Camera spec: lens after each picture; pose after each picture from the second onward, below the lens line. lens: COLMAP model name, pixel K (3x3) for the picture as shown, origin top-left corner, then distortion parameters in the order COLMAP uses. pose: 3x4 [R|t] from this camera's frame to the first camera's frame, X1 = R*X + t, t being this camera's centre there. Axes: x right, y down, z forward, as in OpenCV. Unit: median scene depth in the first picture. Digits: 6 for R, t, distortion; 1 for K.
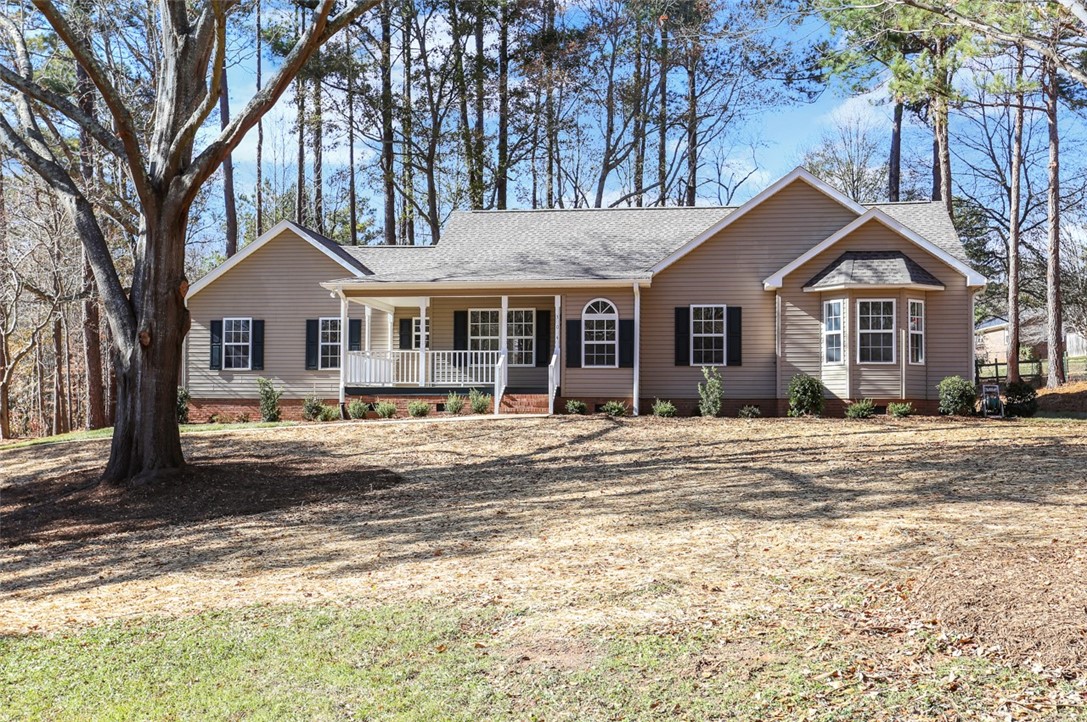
lens RADIAL K [[1271.6, 0, 546.8], [0, 1271.6, 352.4], [0, 0, 1]] dist [0.039814, 0.000000]
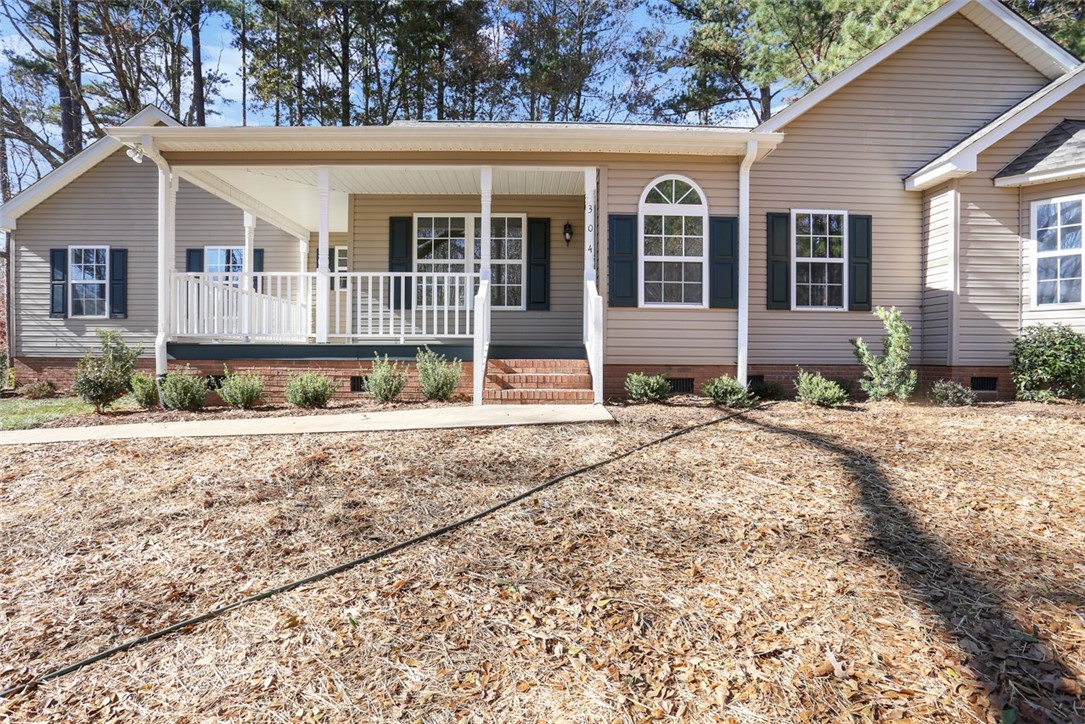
lens RADIAL K [[538.2, 0, 543.0], [0, 538.2, 366.5], [0, 0, 1]] dist [-0.029340, 0.001714]
pose [[0.985221, -0.003739, 0.171248, -0.048509], [-0.008981, 0.997259, 0.073440, 0.020235], [-0.171053, -0.073893, 0.982487, 0.789415]]
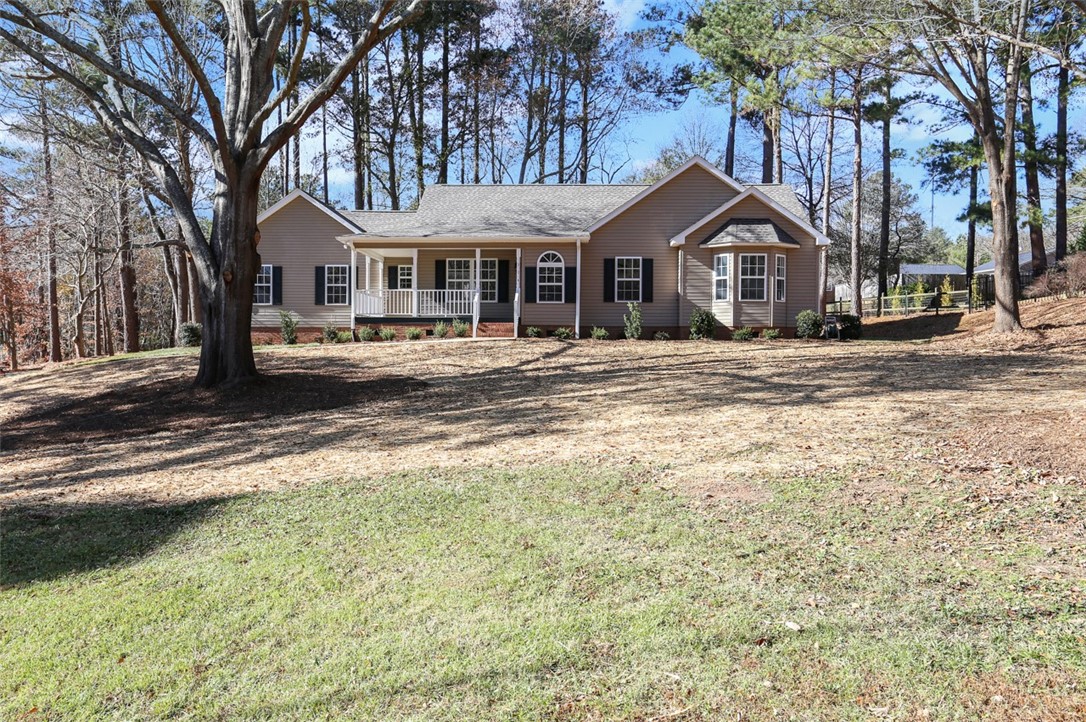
lens RADIAL K [[948.7, 0, 542.8], [0, 948.7, 358.5], [0, 0, 1]] dist [-0.028529, 0.036161]
pose [[0.994101, -0.001601, 0.108442, -0.074359], [-0.005184, 0.998046, 0.062264, 0.008179], [-0.108330, -0.062459, 0.992151, 0.008472]]
